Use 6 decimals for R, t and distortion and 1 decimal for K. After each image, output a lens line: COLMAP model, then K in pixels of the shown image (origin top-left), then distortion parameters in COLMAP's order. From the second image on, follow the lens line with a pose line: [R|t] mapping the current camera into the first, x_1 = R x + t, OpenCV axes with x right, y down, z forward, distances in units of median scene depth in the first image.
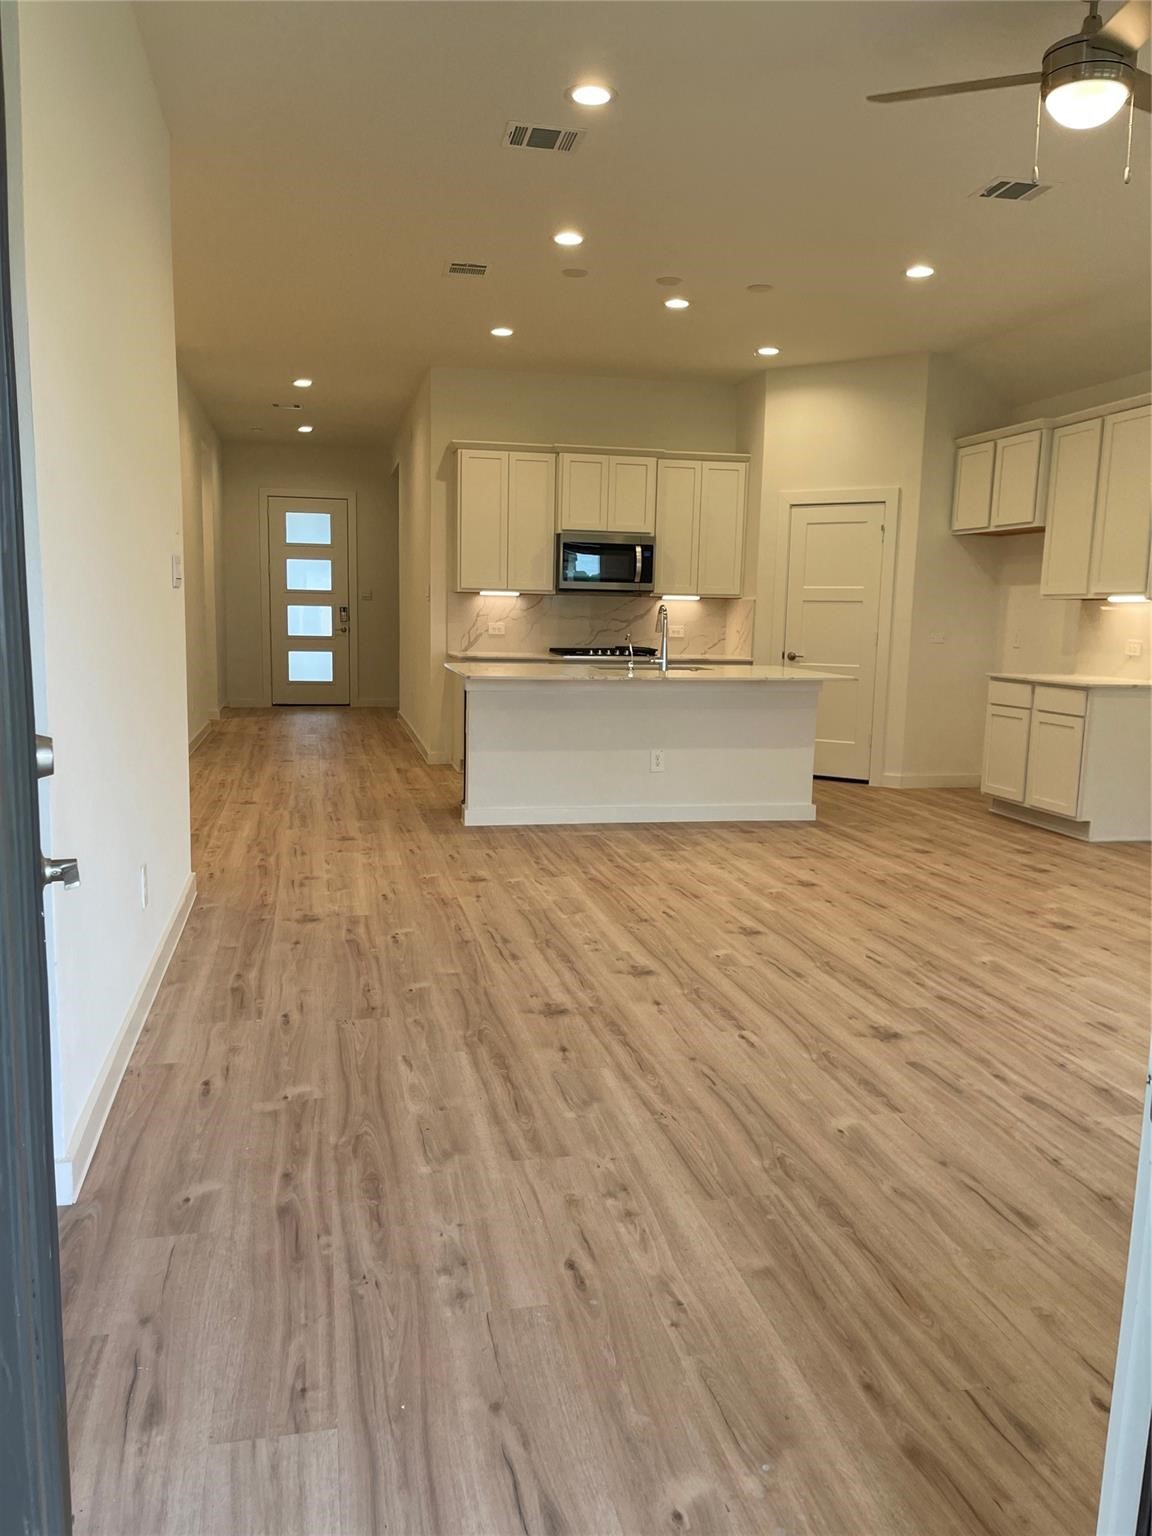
lens RADIAL K [[1156.4, 0, 559.2], [0, 1156.4, 770.2], [0, 0, 1]] dist [0.064960, -0.084171]
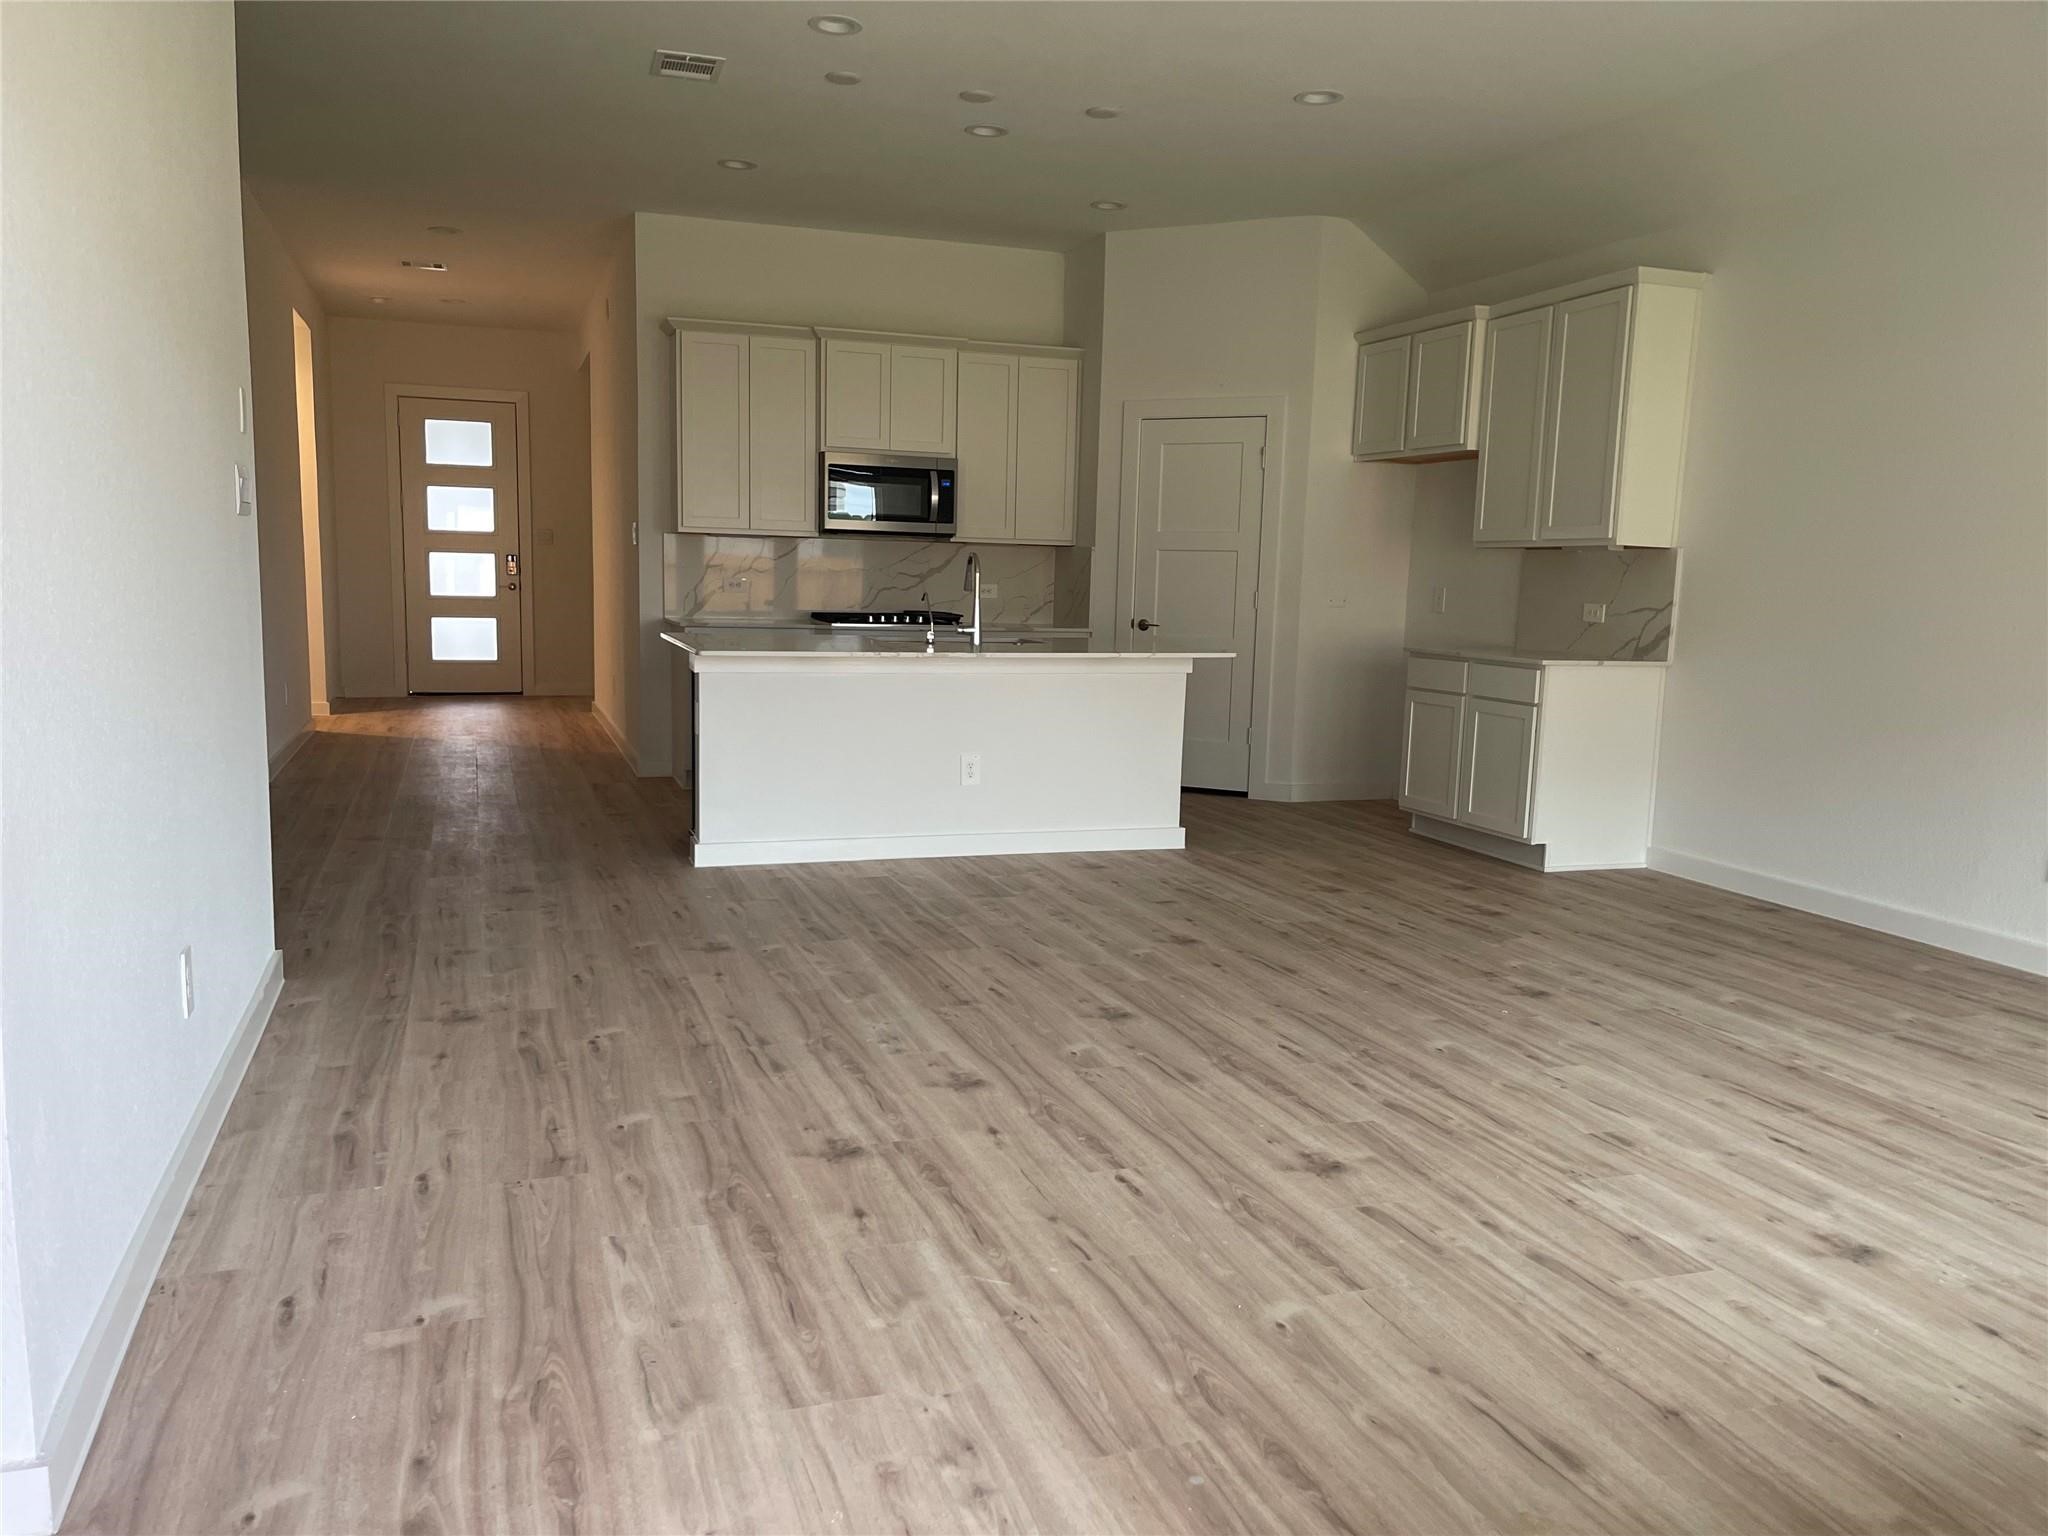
lens RADIAL K [[1541.8, 0, 1010.4], [0, 1541.8, 773.5], [0, 0, 1]] dist [0.064960, -0.084171]
pose [[0.992132, -0.012307, 0.124586, -0.015000], [0.012689, 0.999917, -0.002271, -0.006222], [-0.124548, 0.003834, 0.992206, 0.093366]]
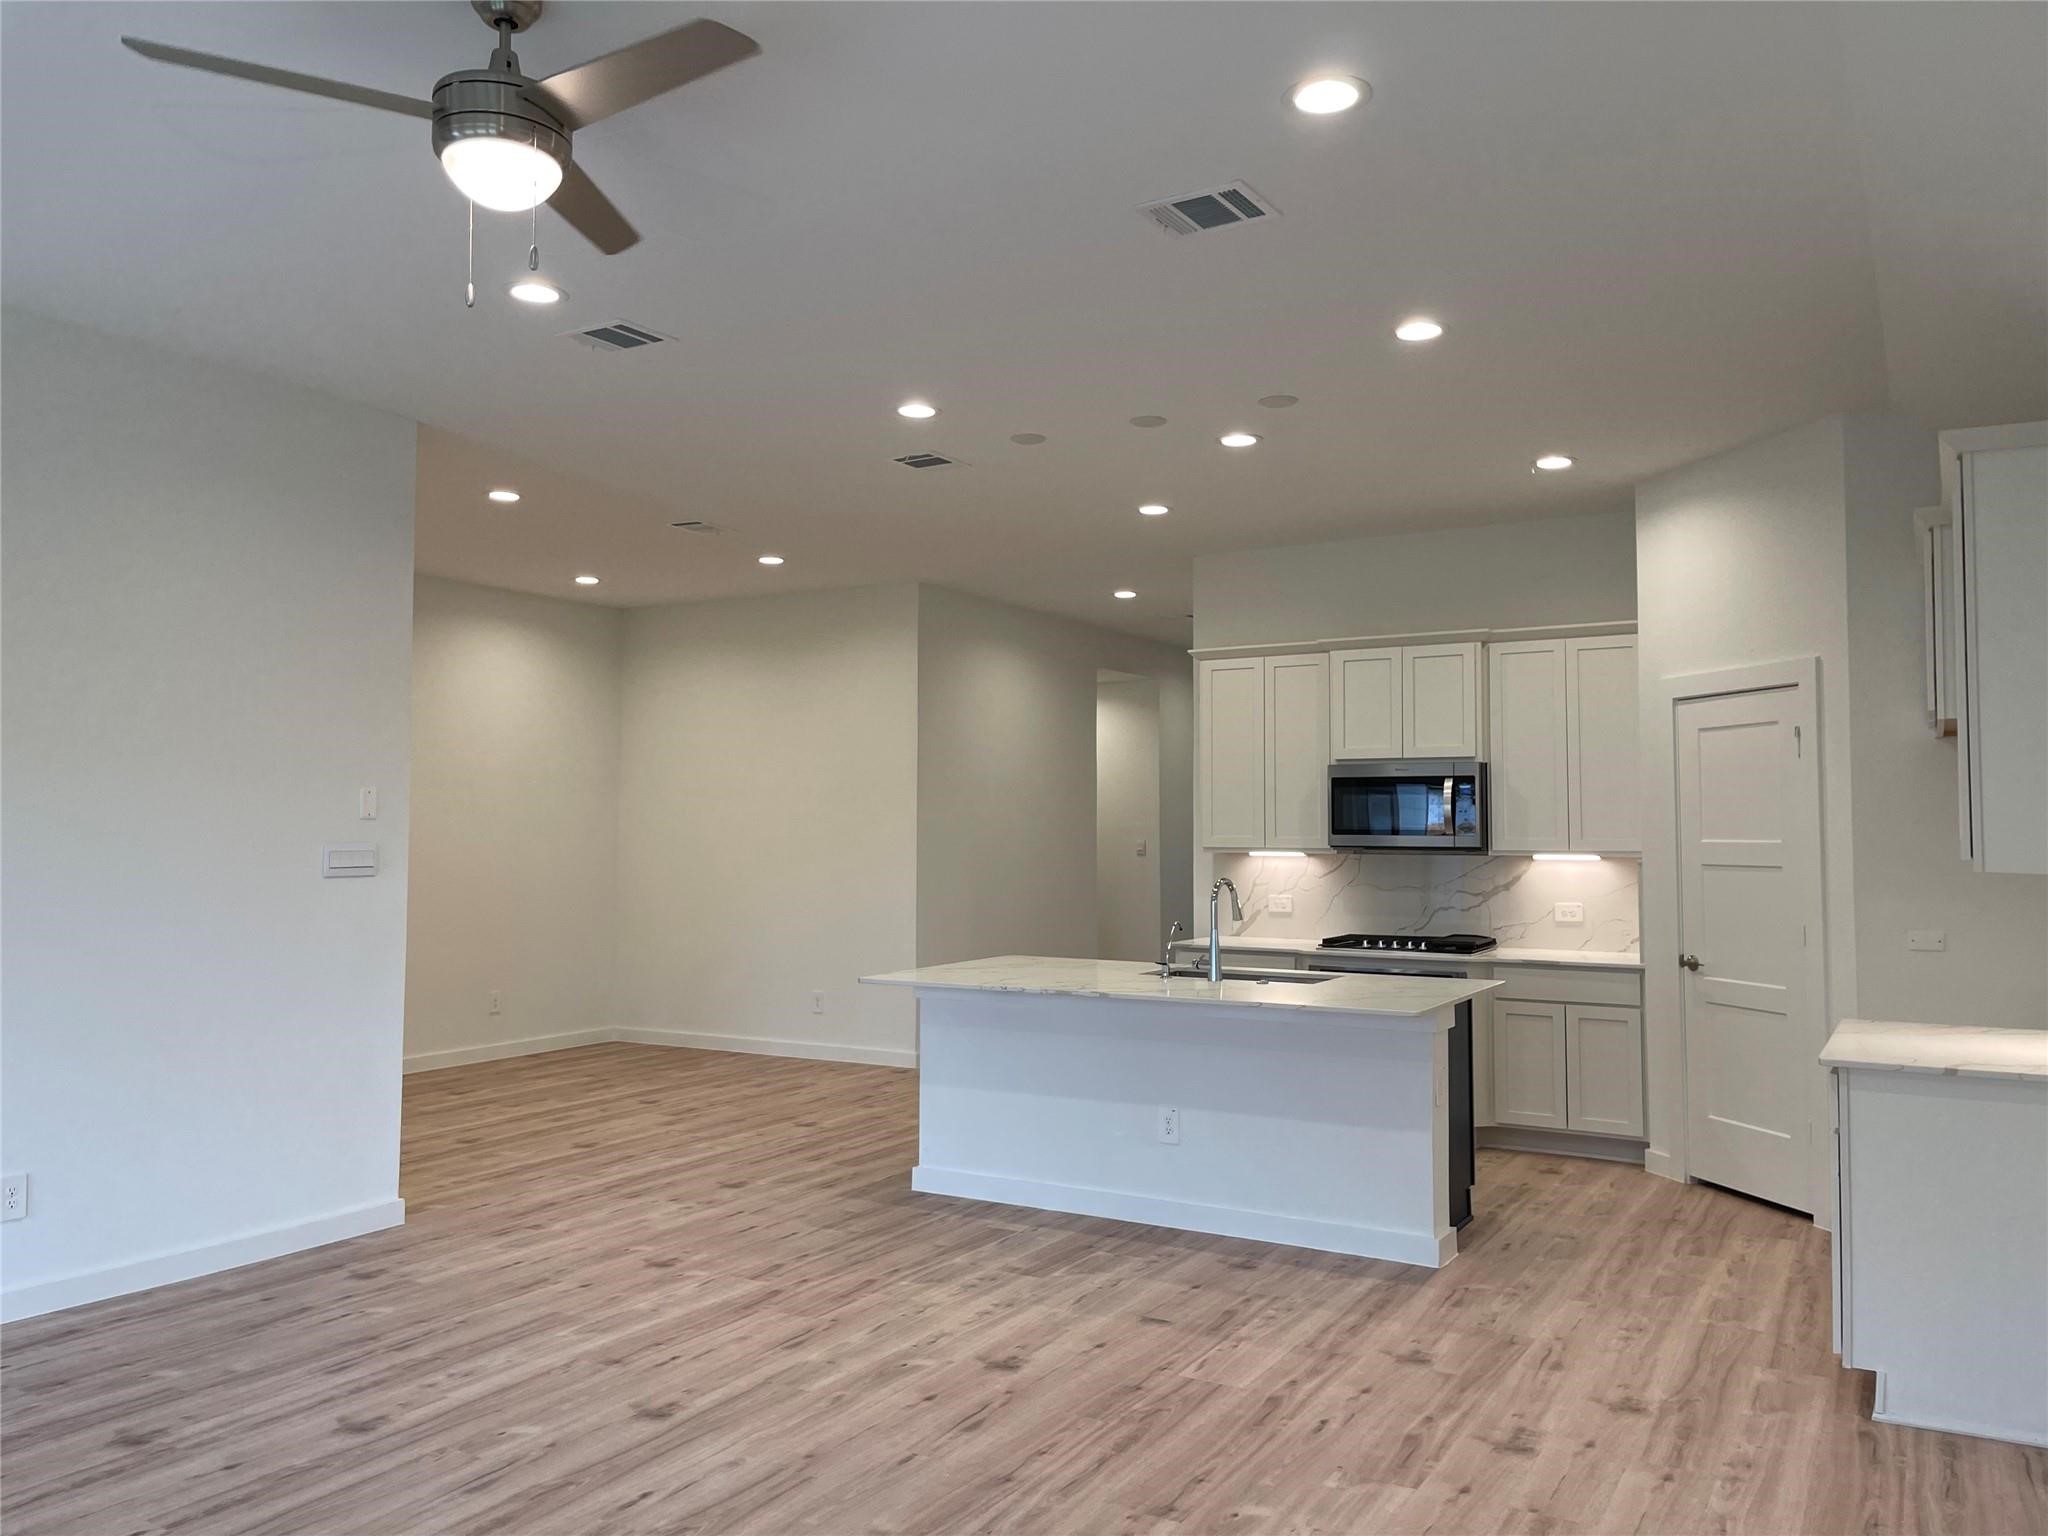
lens RADIAL K [[1541.8, 0, 1015.7], [0, 1541.8, 751.2], [0, 0, 1]] dist [0.064960, -0.084171]
pose [[0.737377, -0.054949, -0.673243, 1.064902], [-0.080430, 0.982453, -0.168278, -0.106093], [0.670676, 0.178234, 0.720018, 0.523412]]
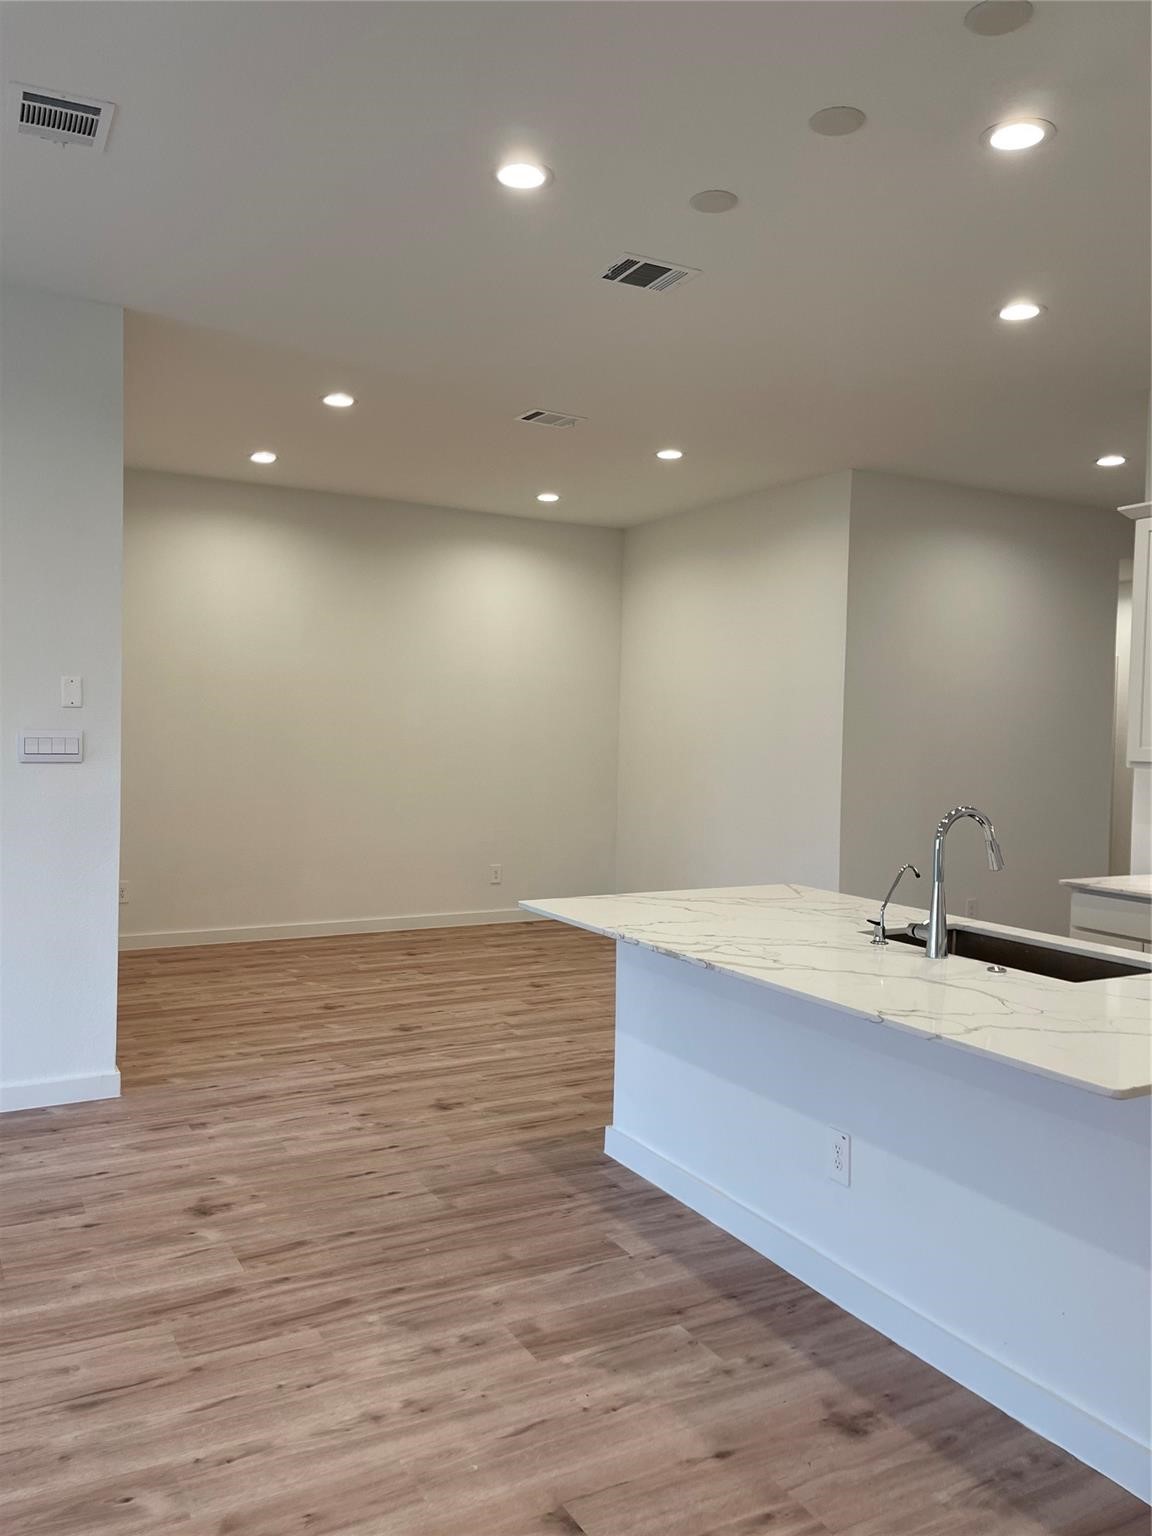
lens RADIAL K [[1156.4, 0, 566.6], [0, 1156.4, 754.5], [0, 0, 1]] dist [0.064960, -0.084171]
pose [[0.290349, 0.007069, -0.956895, 0.842833], [-0.148610, 0.988173, -0.037793, -0.224623], [0.945311, 0.153177, 0.287965, 1.321270]]
